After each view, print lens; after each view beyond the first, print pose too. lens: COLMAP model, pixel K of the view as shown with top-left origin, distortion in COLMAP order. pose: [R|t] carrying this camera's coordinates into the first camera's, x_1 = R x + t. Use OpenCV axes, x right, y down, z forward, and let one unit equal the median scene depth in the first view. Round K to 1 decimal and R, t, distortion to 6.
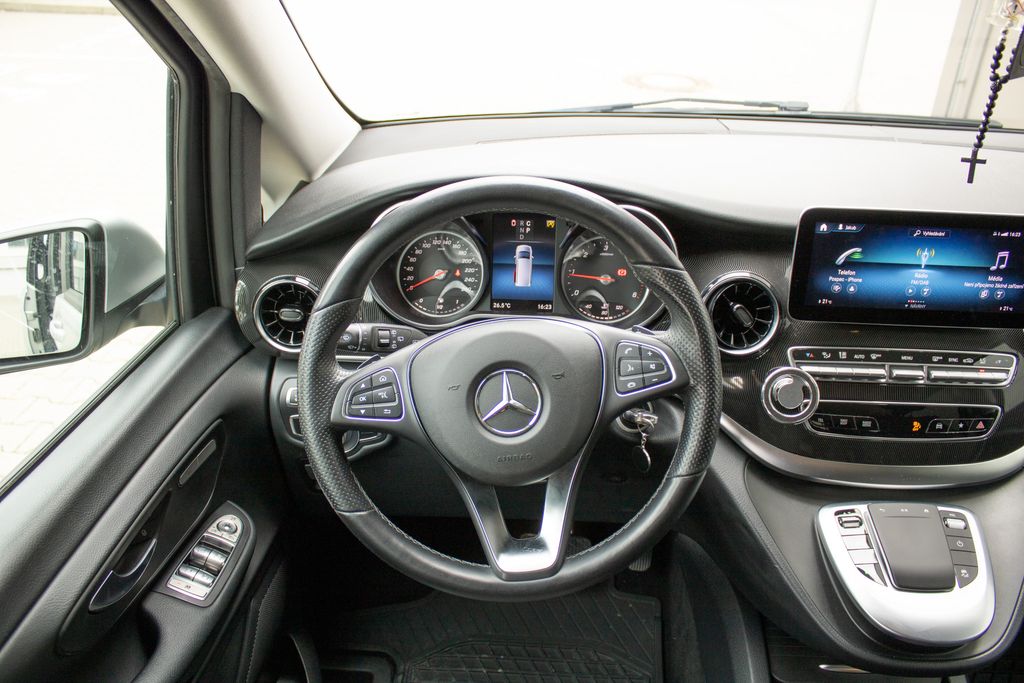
lens RADIAL K [[831.1, 0, 507.2], [0, 831.1, 340.7], [0, 0, 1]] dist [-0.166694, 0.126021]
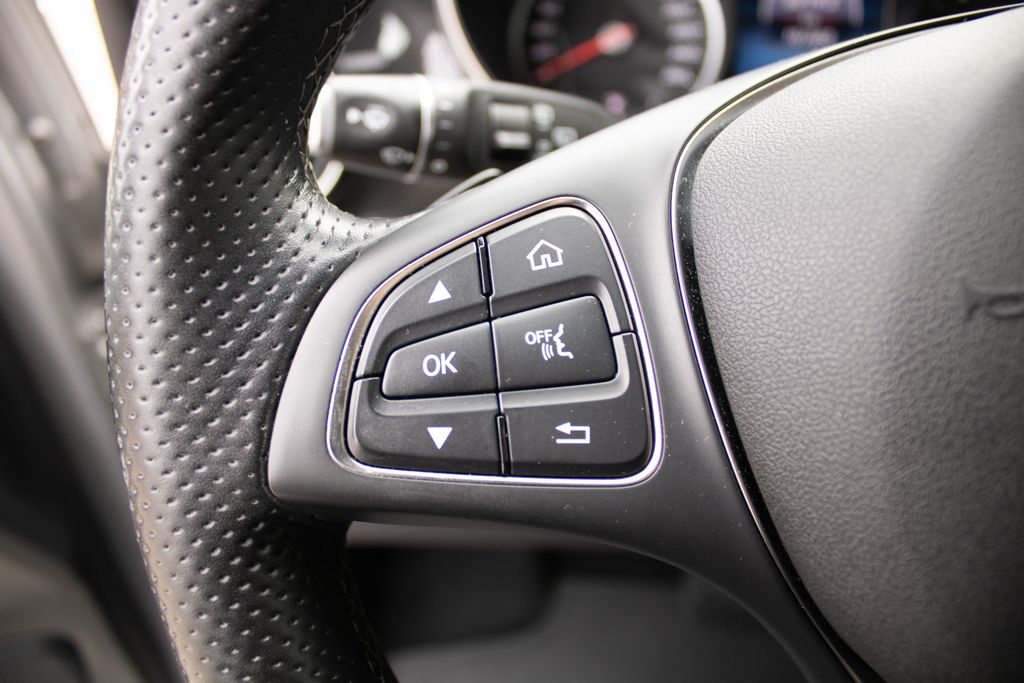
lens RADIAL K [[831.1, 0, 512.8], [0, 831.1, 341.4], [0, 0, 1]] dist [-0.166694, 0.126021]
pose [[0.996703, 0.005940, -0.080920, -0.117617], [0.002577, 0.994497, 0.104735, 0.037476], [0.081097, -0.104598, 0.991203, 0.670860]]
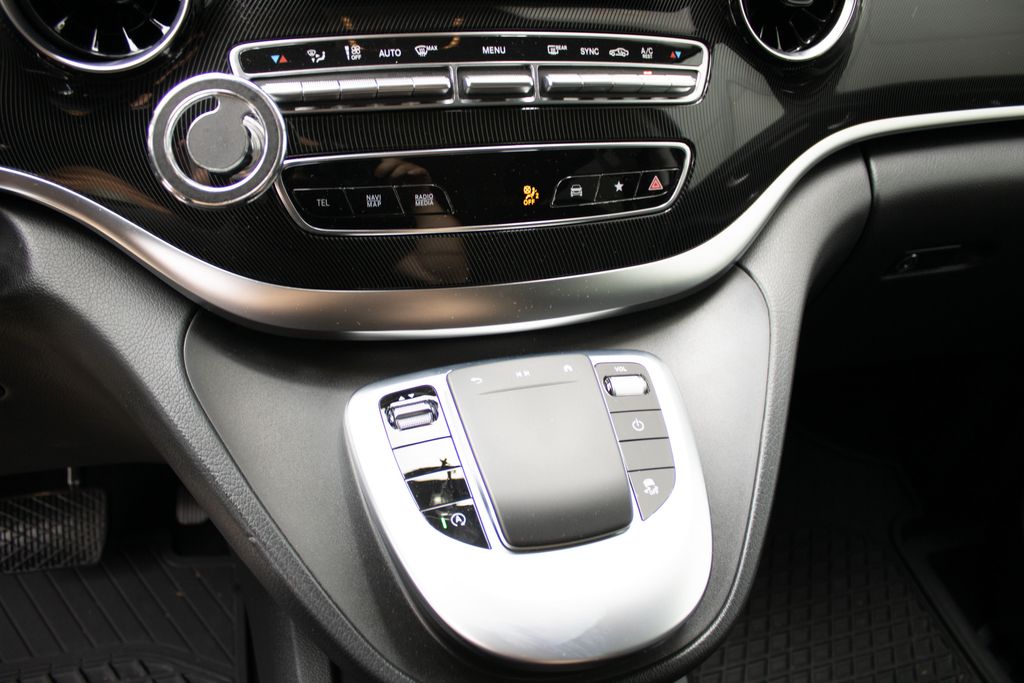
lens RADIAL K [[831.1, 0, 508.9], [0, 831.1, 336.3], [0, 0, 1]] dist [-0.166694, 0.126021]
pose [[0.936772, -0.141526, 0.320044, 0.332354], [0.102373, 0.985391, 0.136101, 0.121592], [-0.334630, -0.094732, 0.937576, 0.540465]]
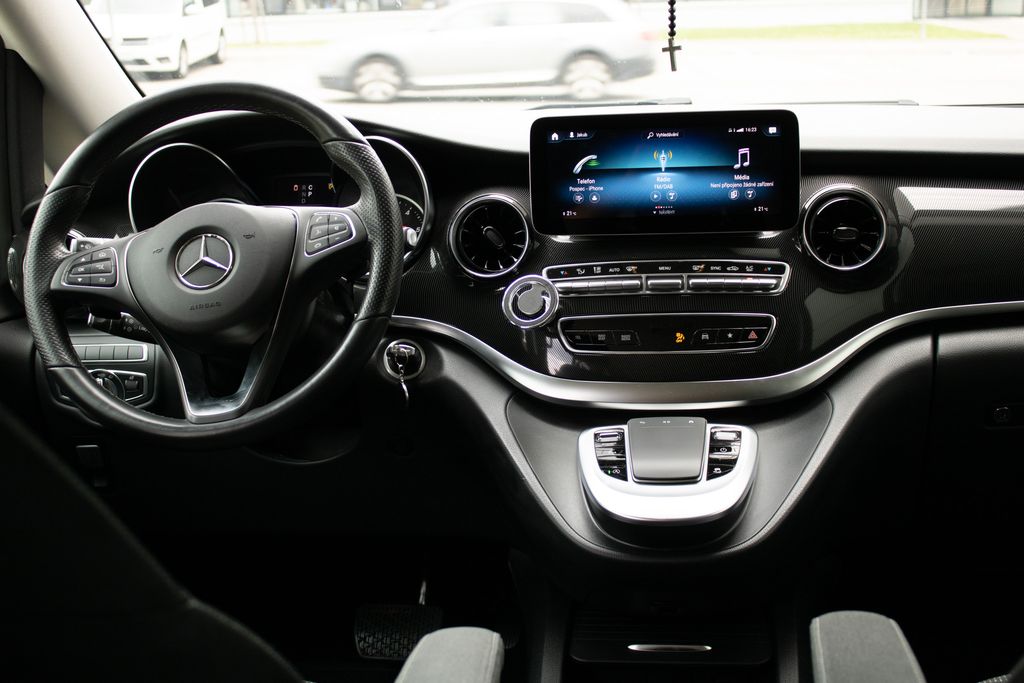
lens RADIAL K [[1315.9, 0, 508.2], [0, 1315.9, 344.8], [0, 0, 1]] dist [-0.058390, 0.000000]
pose [[0.997395, -0.031801, -0.064744, 0.411191], [0.014561, 0.967857, -0.251079, 0.501716], [0.070648, 0.249482, 0.965799, -0.505201]]
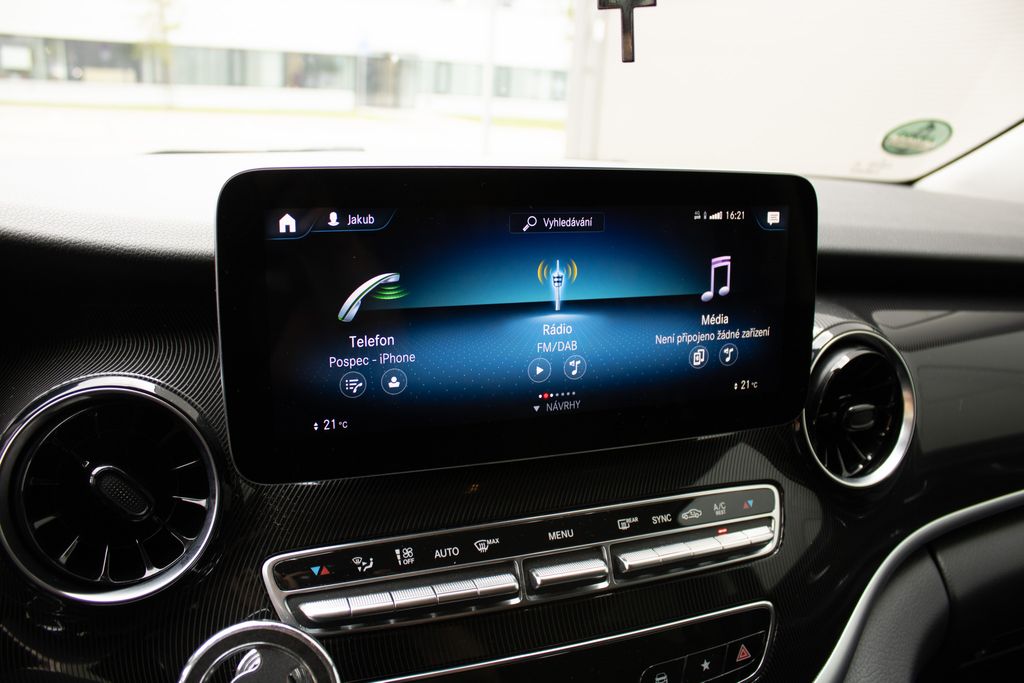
lens RADIAL K [[831.1, 0, 508.9], [0, 831.1, 339.0], [0, 0, 1]] dist [-0.166694, 0.126021]
pose [[0.912835, -0.083127, 0.399778, 0.314201], [0.166756, 0.969585, -0.179155, -0.004498], [-0.372726, 0.230204, 0.898933, 0.609484]]
